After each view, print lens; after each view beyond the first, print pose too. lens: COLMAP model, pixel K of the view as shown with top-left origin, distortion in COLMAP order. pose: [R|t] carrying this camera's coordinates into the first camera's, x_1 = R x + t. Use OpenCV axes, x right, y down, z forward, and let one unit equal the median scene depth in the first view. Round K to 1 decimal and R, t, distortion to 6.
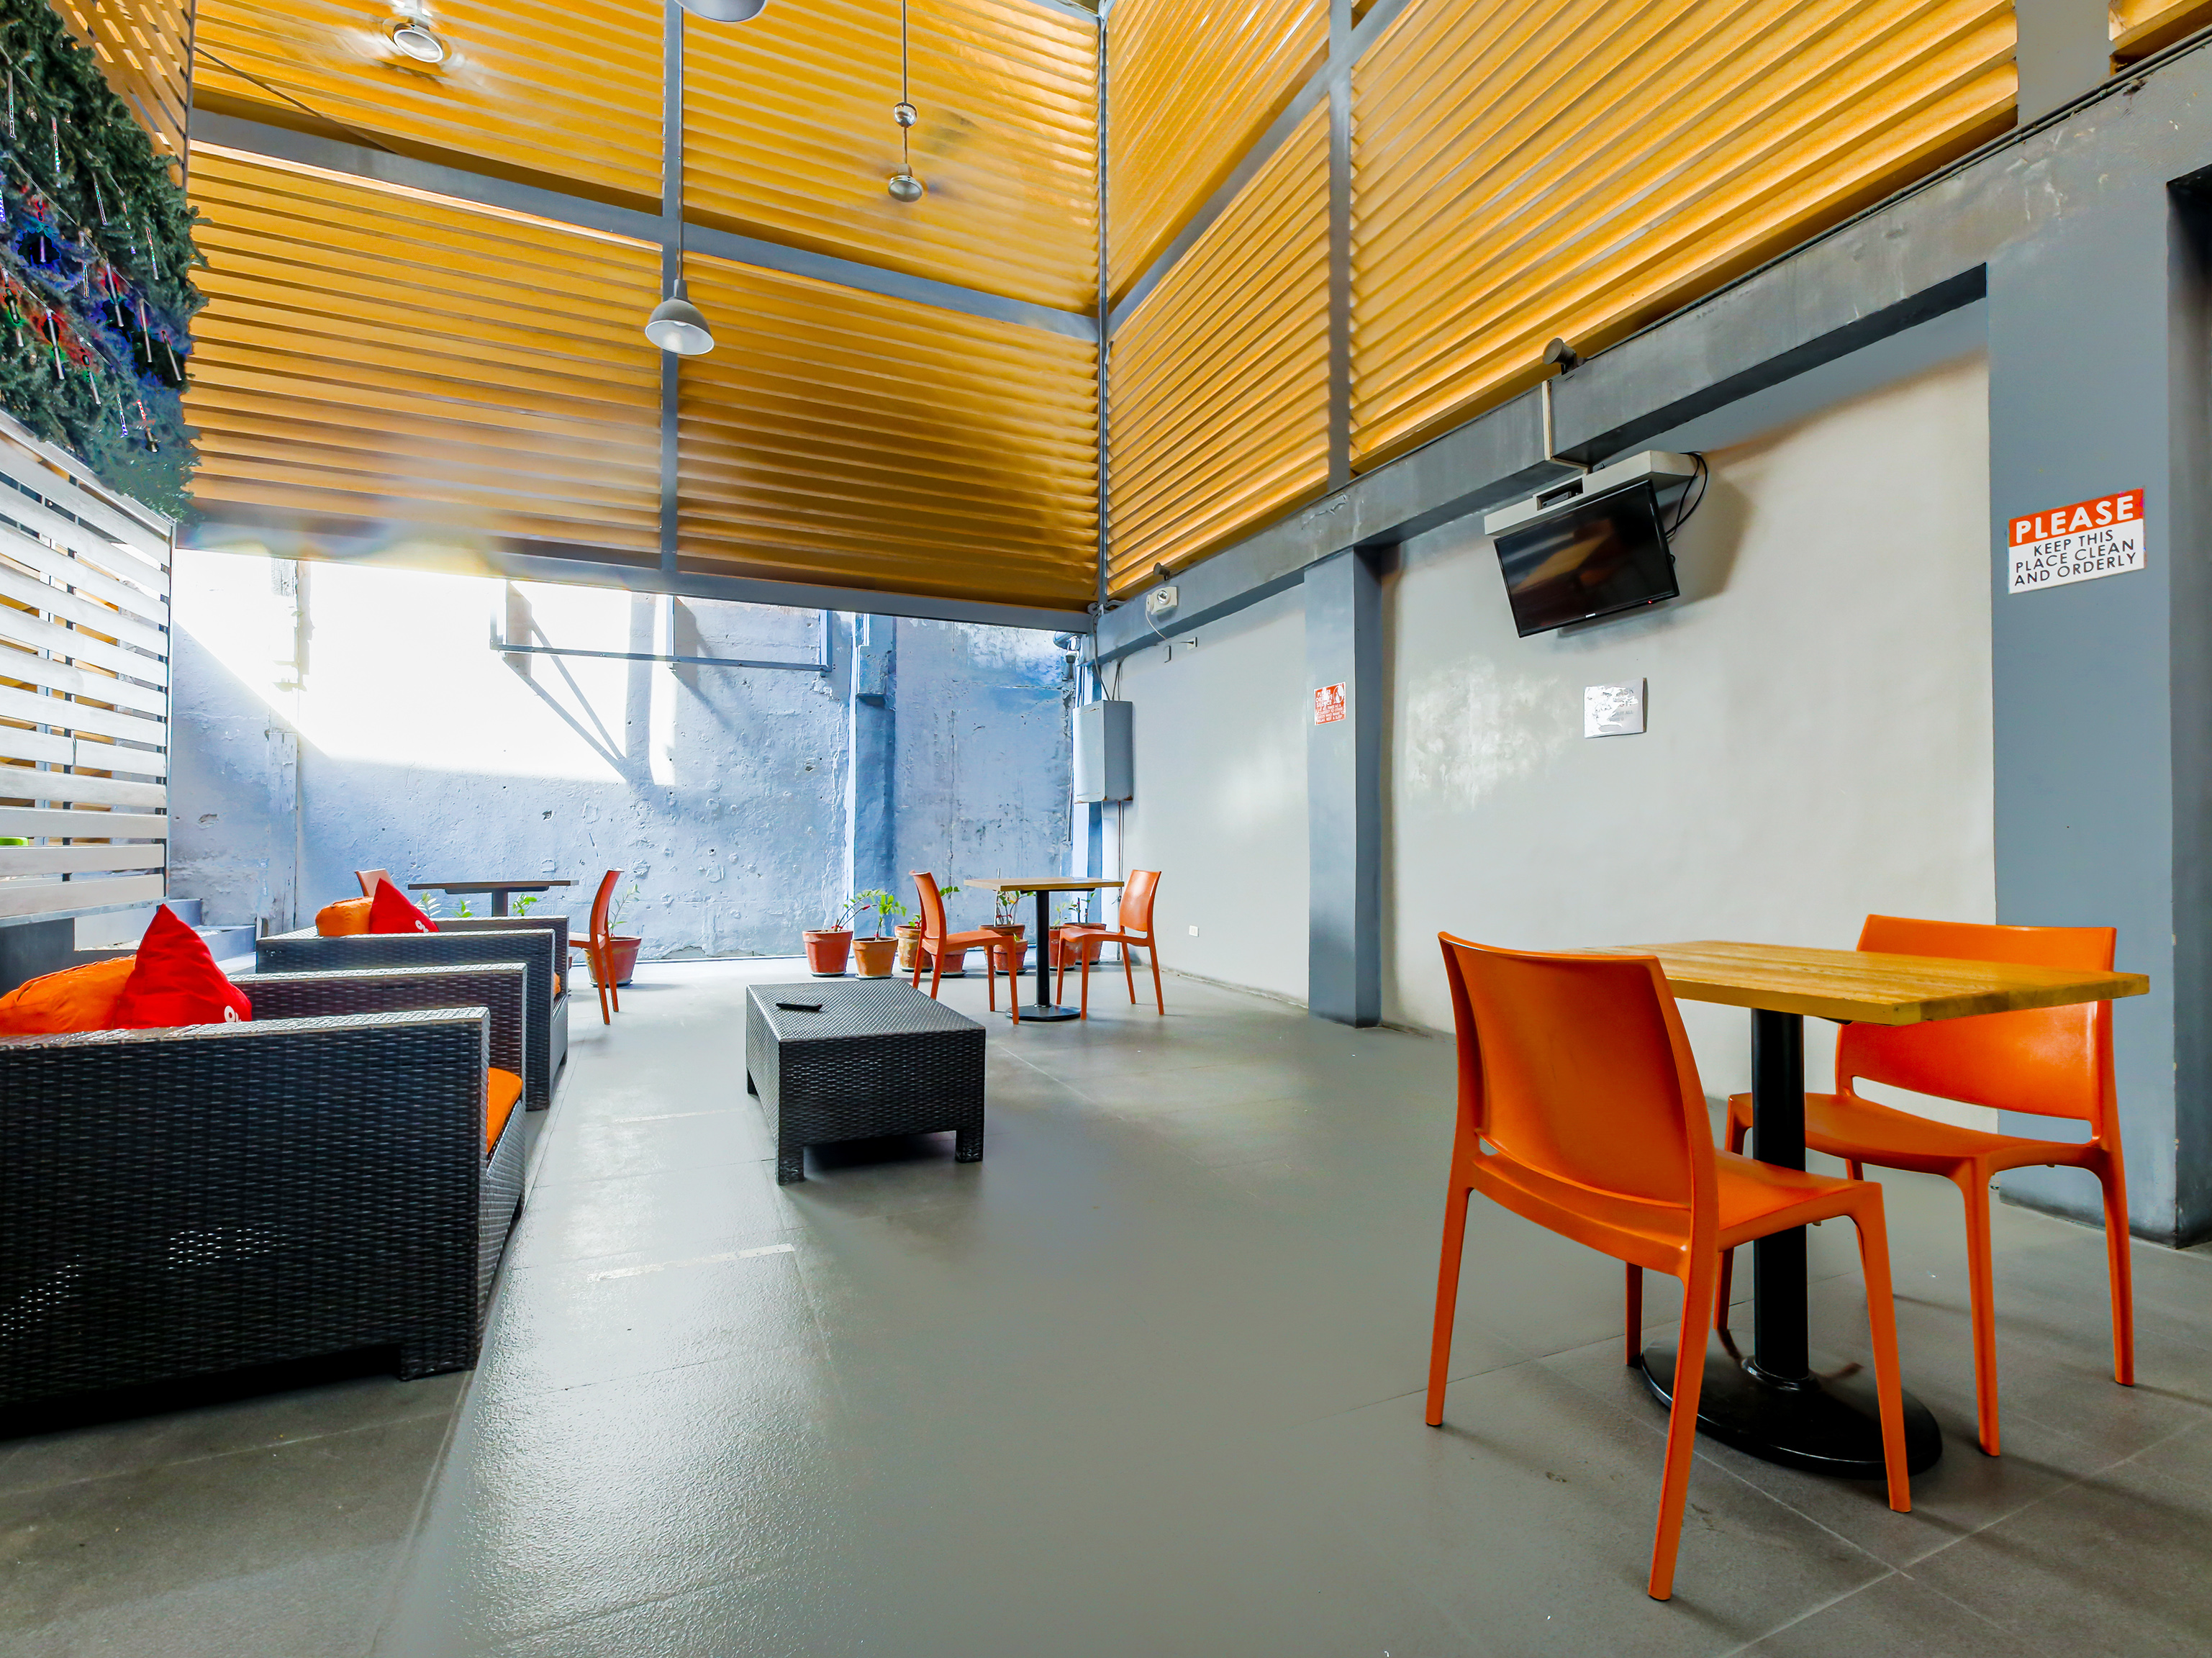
lens RADIAL K [[996.2, 0, 1106.0], [0, 996.2, 829.0], [0, 0, 1]] dist [0.000167, 0.000611]
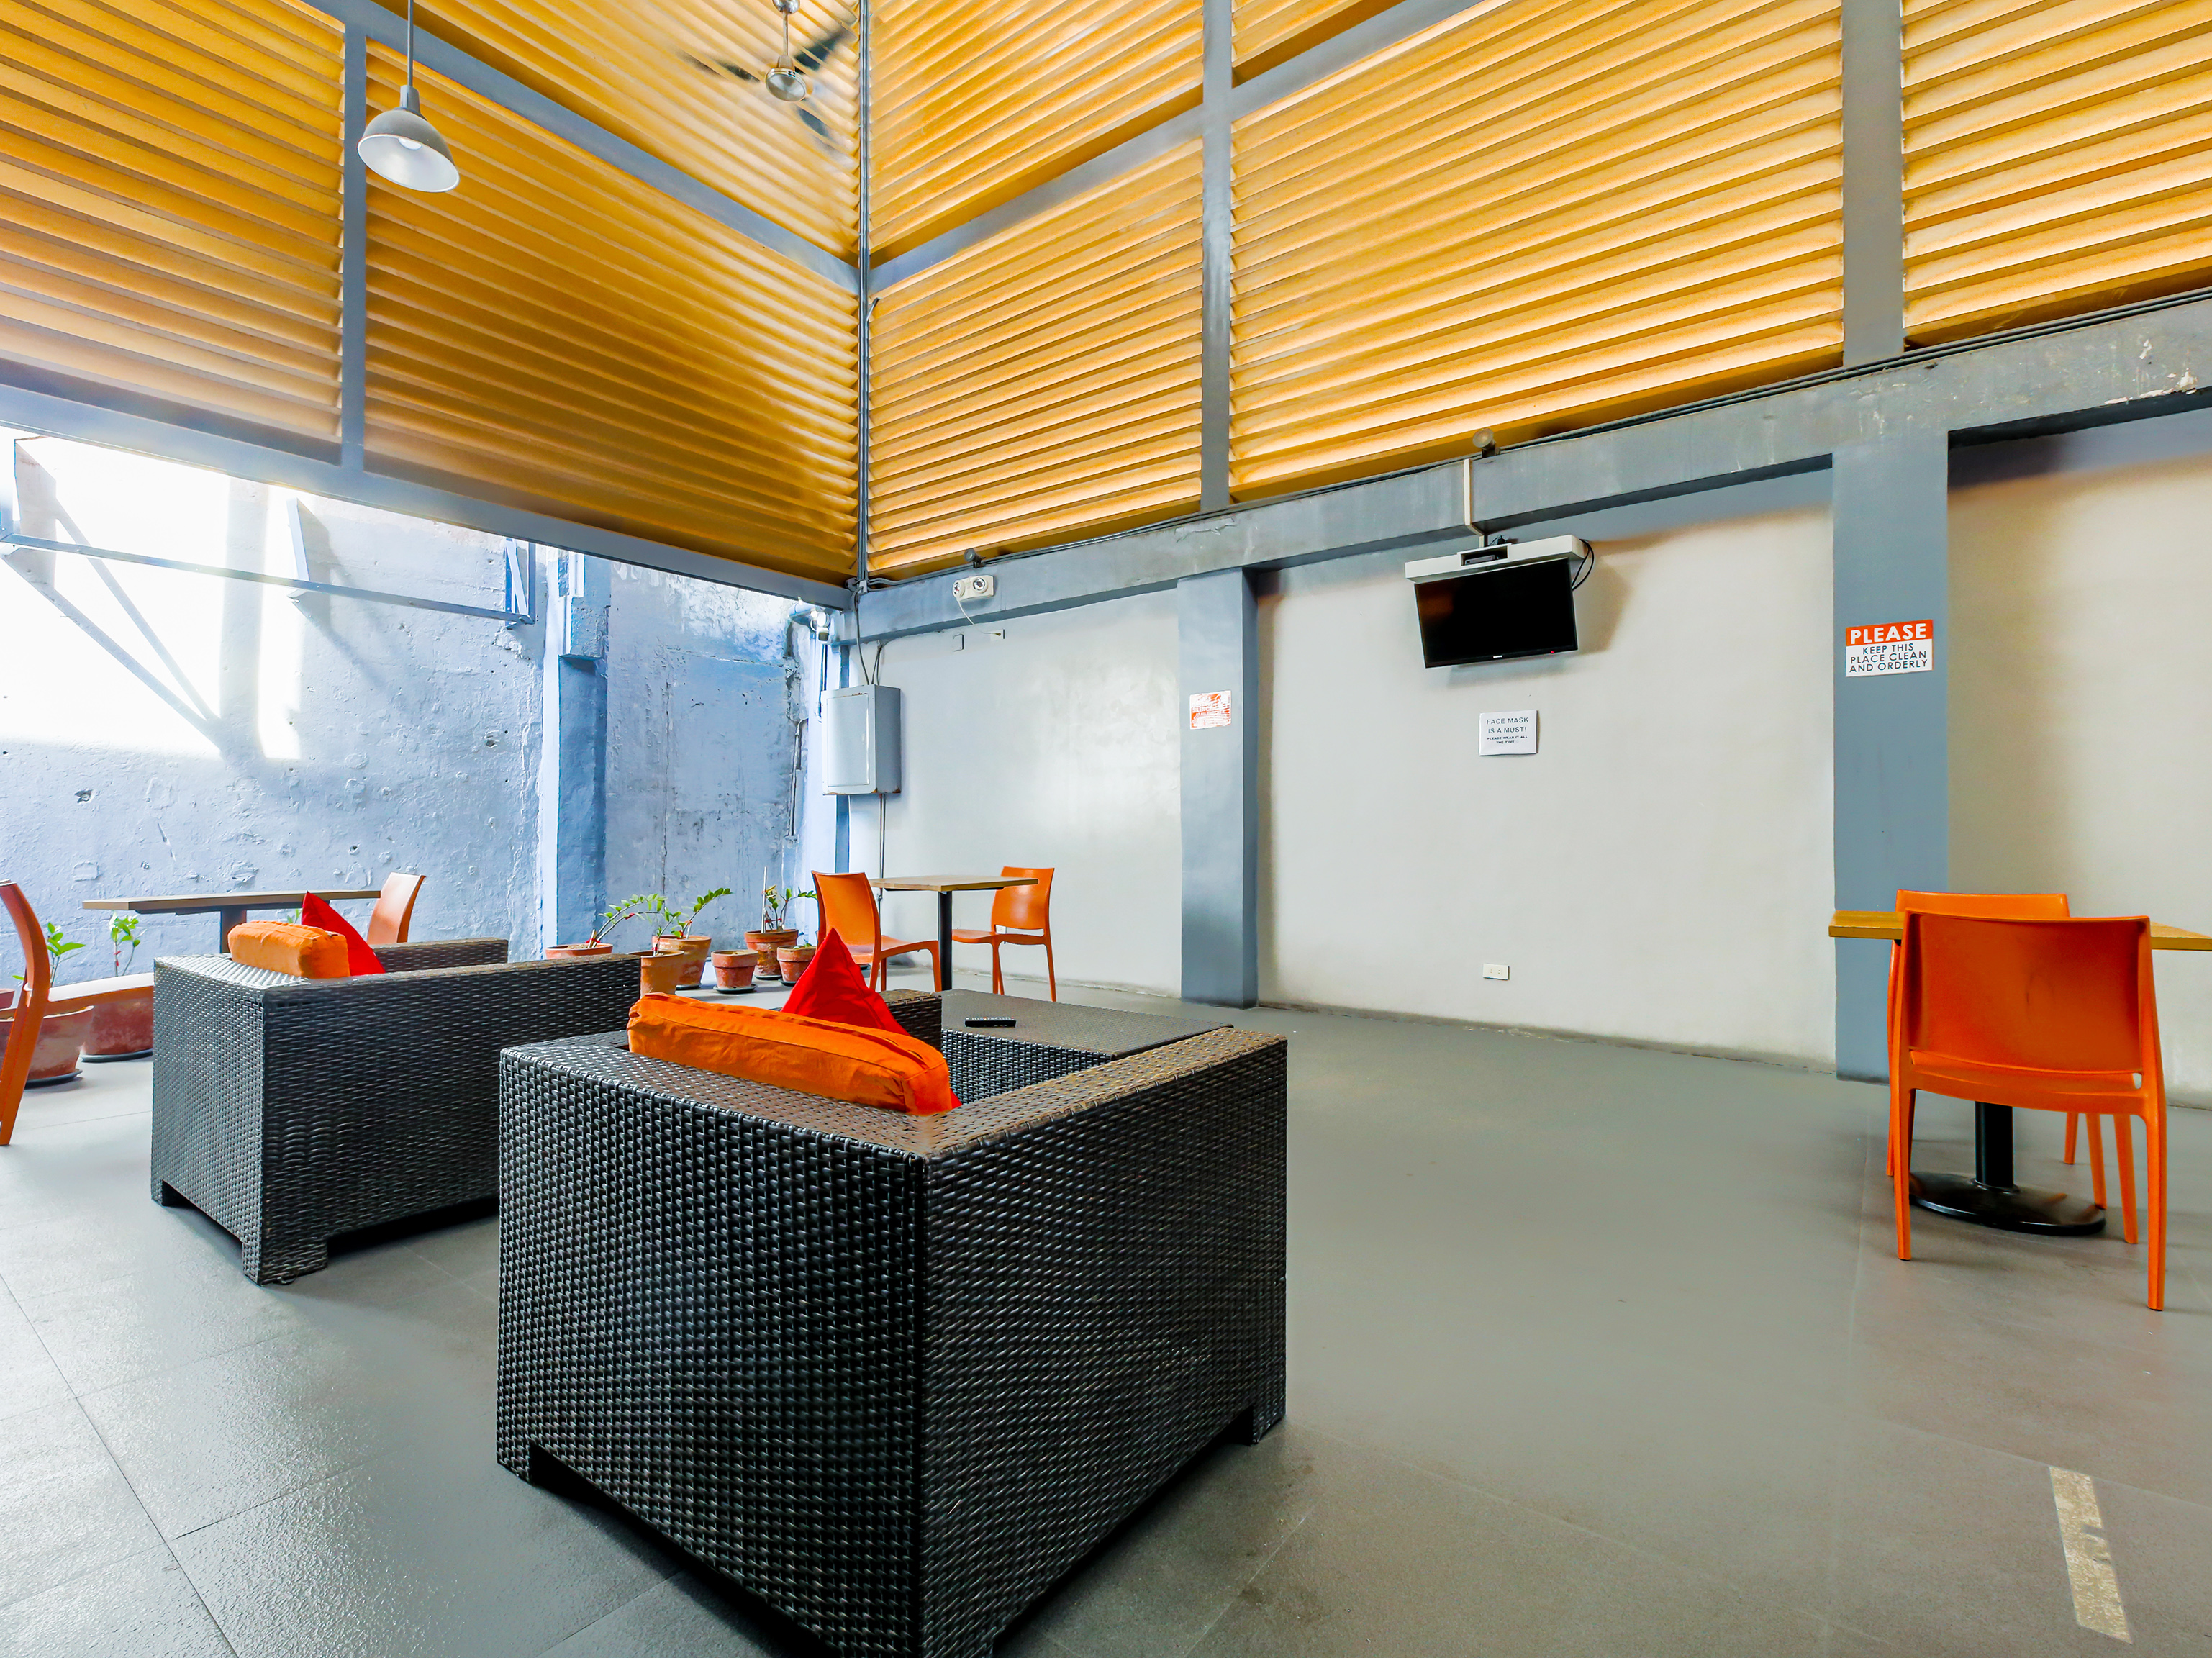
lens RADIAL K [[1026.5, 0, 1106.0], [0, 1026.5, 829.0], [0, 0, 1]] dist [0.002136, 0.000178]
pose [[0.879003, 0.005864, 0.476780, -0.272590], [-0.008962, 0.999951, 0.004224, -0.000794], [-0.476732, -0.007986, 0.879012, 0.054838]]
